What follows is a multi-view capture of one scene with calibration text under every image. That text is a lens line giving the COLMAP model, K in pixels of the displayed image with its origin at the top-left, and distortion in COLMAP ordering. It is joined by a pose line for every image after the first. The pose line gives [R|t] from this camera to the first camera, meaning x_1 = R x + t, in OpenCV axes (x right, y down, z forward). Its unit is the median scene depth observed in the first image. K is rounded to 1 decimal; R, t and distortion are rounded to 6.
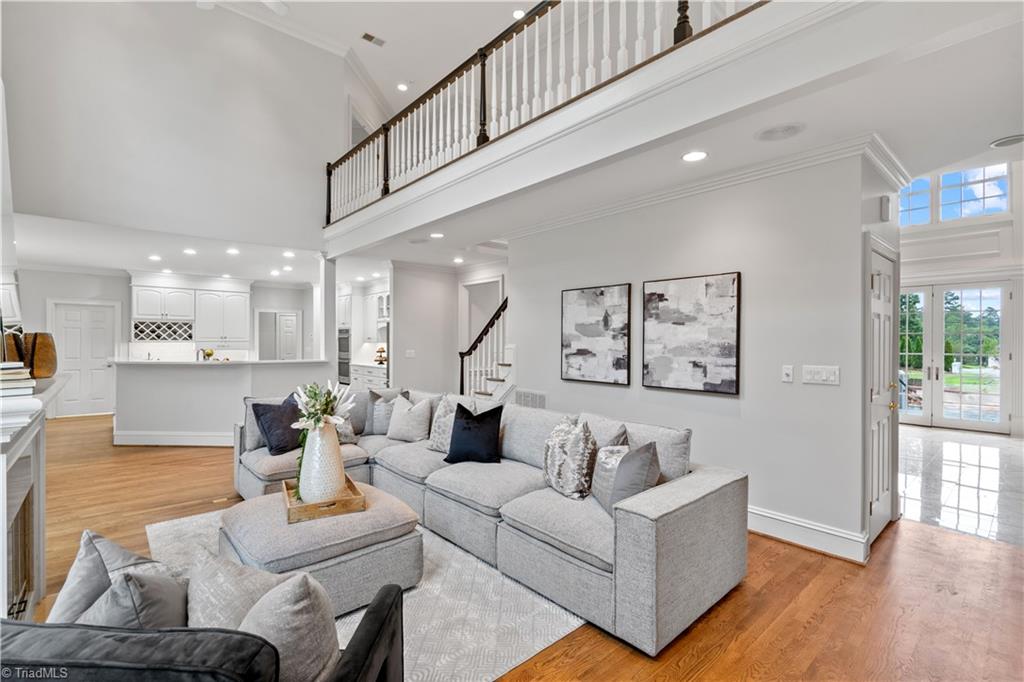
lens RADIAL K [[468.9, 0, 513.5], [0, 468.9, 339.4], [0, 0, 1]] dist [-0.014849, 0.004833]
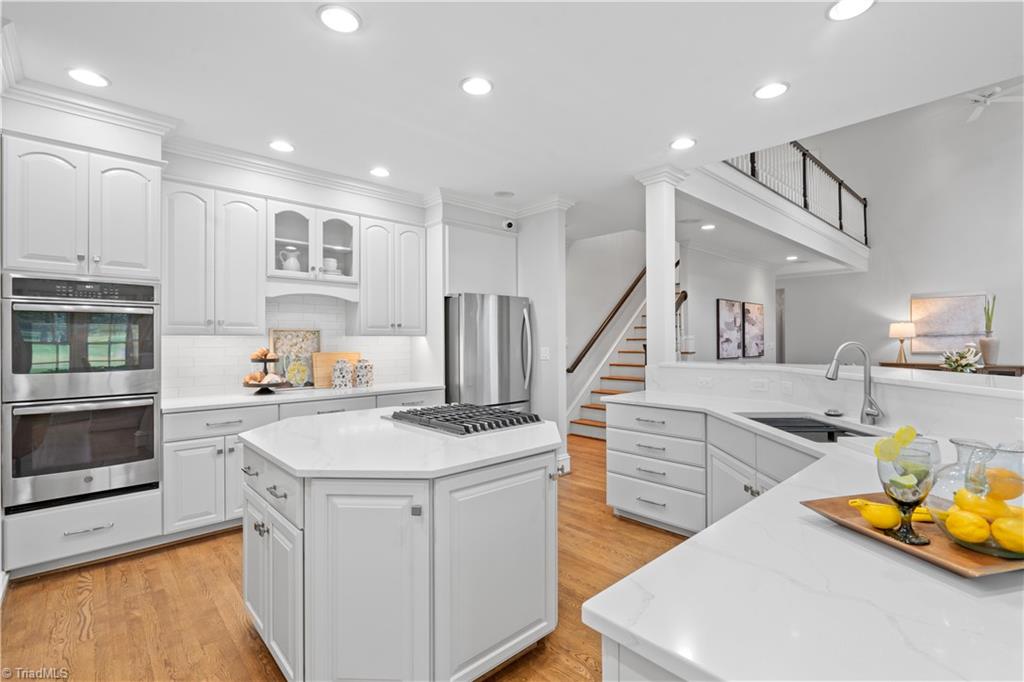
lens RADIAL K [[468.9, 0, 512.9], [0, 468.9, 343.2], [0, 0, 1]] dist [-0.014849, 0.004833]
pose [[-0.021598, -0.010550, 0.999711, -0.731200], [0.000814, 0.999944, 0.010570, 0.010557], [-0.999766, 0.001042, -0.021588, 0.916798]]
